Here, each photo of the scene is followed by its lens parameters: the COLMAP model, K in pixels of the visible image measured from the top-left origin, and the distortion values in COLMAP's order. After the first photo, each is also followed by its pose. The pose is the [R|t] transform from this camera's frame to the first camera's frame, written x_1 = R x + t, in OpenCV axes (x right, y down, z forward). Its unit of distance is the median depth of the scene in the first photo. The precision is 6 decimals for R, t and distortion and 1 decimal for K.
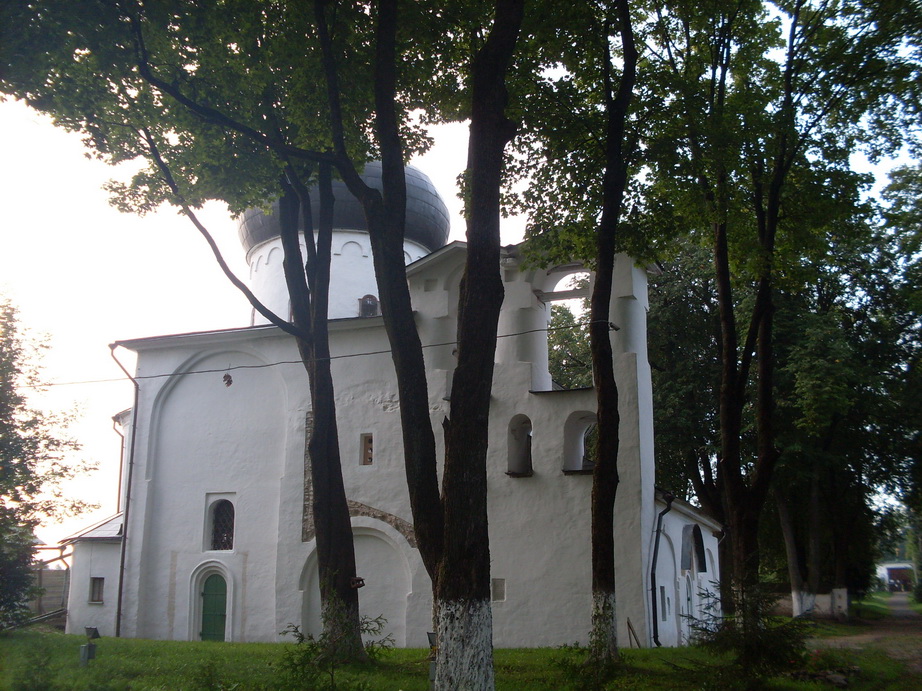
lens RADIAL K [[1028.8, 0, 460.0], [0, 1028.8, 331.1], [0, 0, 1]] dist [-0.229255, 0.291277]
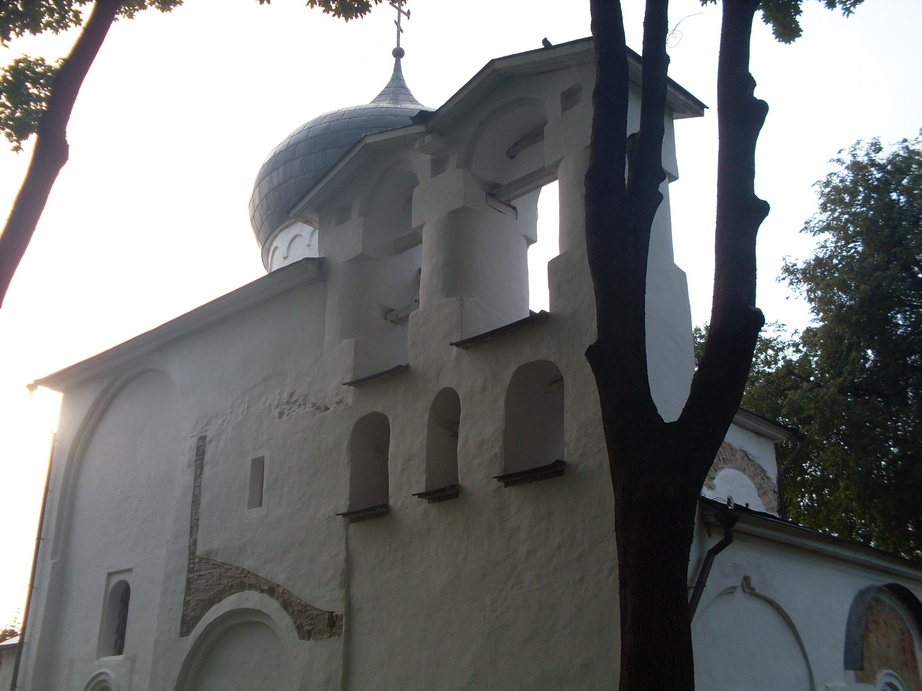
lens RADIAL K [[1028.8, 0, 460.0], [0, 1028.8, 331.1], [0, 0, 1]] dist [-0.229255, 0.291277]
pose [[0.930815, -0.140757, -0.337299, 0.252145], [0.101540, 0.986128, -0.131308, 0.121578], [0.351102, 0.087975, 0.932195, 0.473005]]
